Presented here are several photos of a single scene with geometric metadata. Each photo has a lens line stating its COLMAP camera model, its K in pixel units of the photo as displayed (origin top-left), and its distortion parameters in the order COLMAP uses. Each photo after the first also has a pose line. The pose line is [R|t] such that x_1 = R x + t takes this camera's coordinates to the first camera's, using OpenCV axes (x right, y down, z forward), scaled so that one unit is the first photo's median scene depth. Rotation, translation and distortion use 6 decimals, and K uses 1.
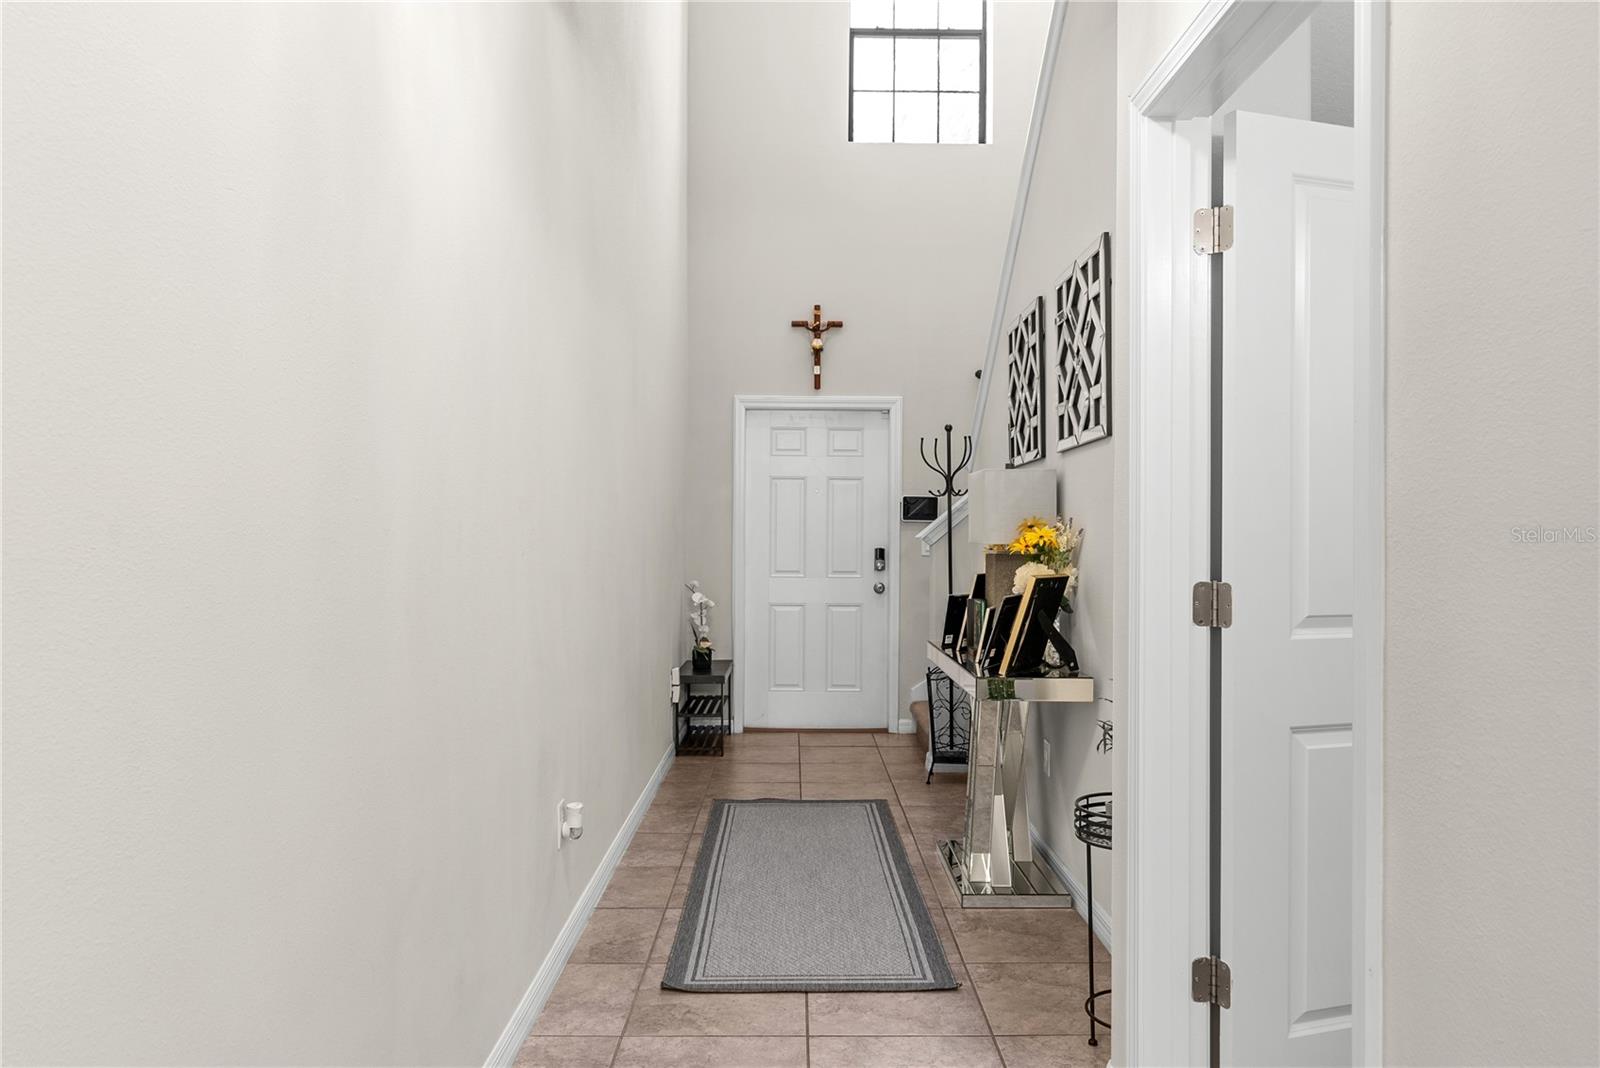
lens RADIAL K [[1088.0, 0, 800.0], [0, 1088.0, 534.0], [0, 0, 1]] dist [0.000463, -0.000168]
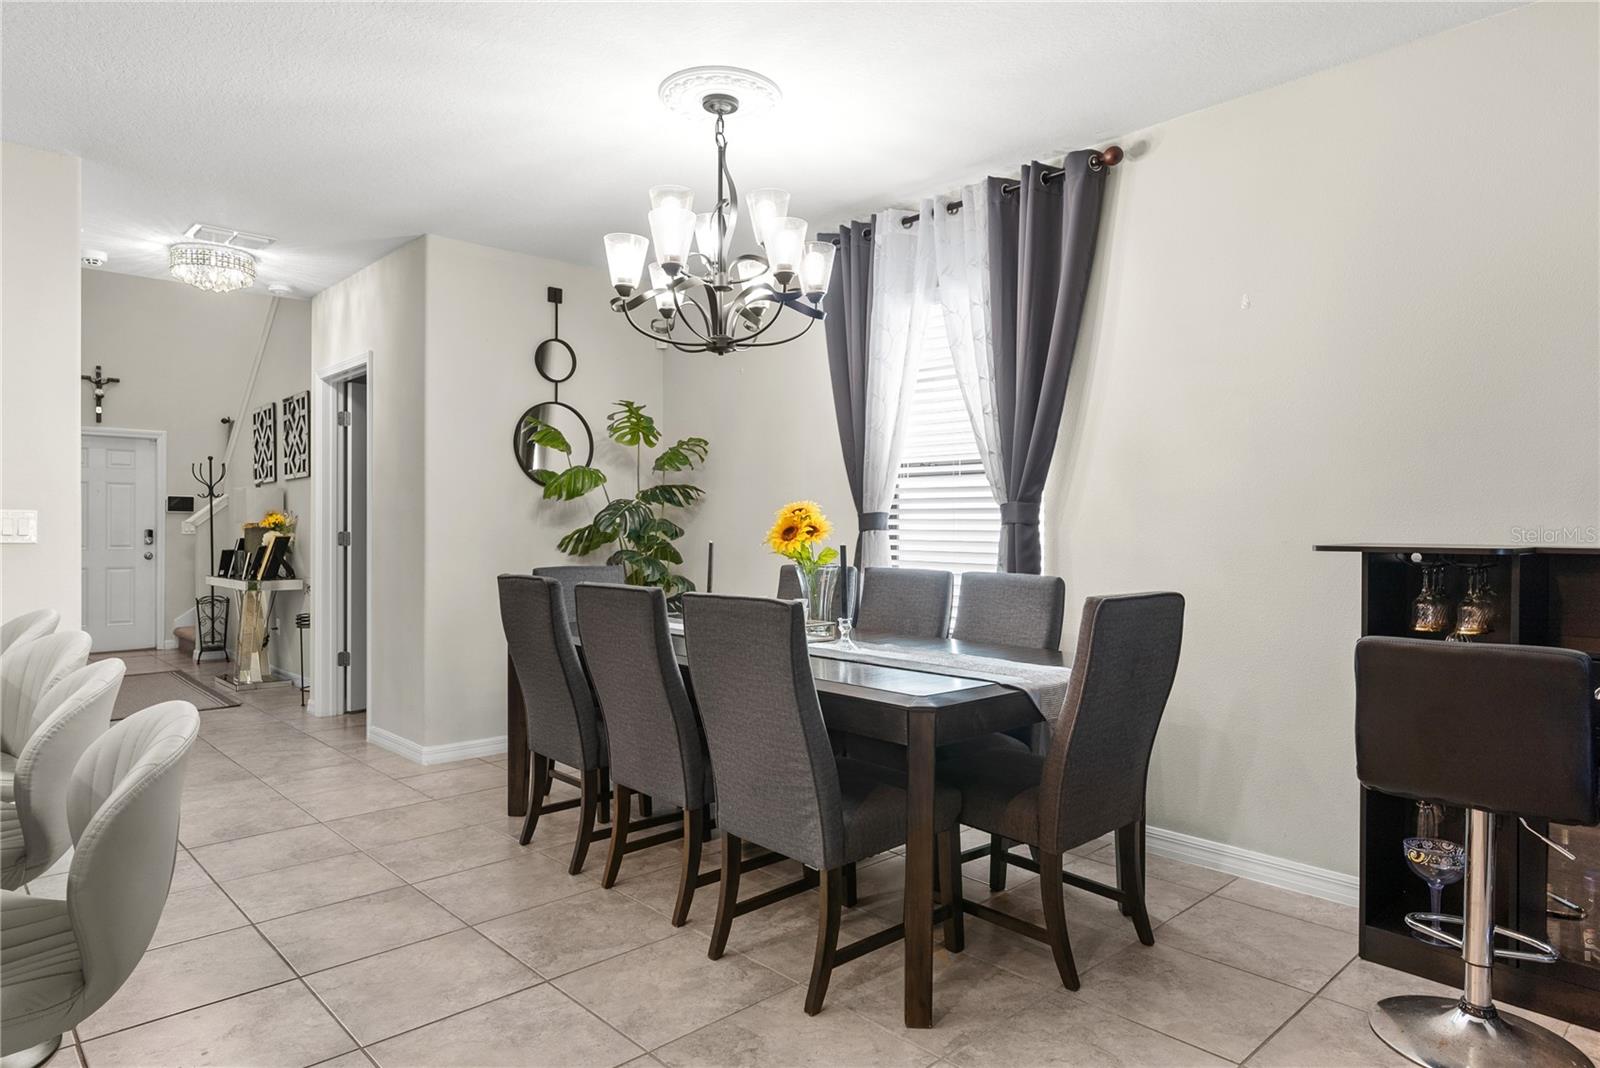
lens RADIAL K [[929.5, 0, 794.8], [0, 929.5, 523.1], [0, 0, 1]] dist [-0.003892, 0.000236]
pose [[0.730179, -0.001929, 0.683254, -0.255238], [0.003279, 0.999994, -0.000680, 0.012677], [-0.683248, 0.002737, 0.730181, -0.937975]]
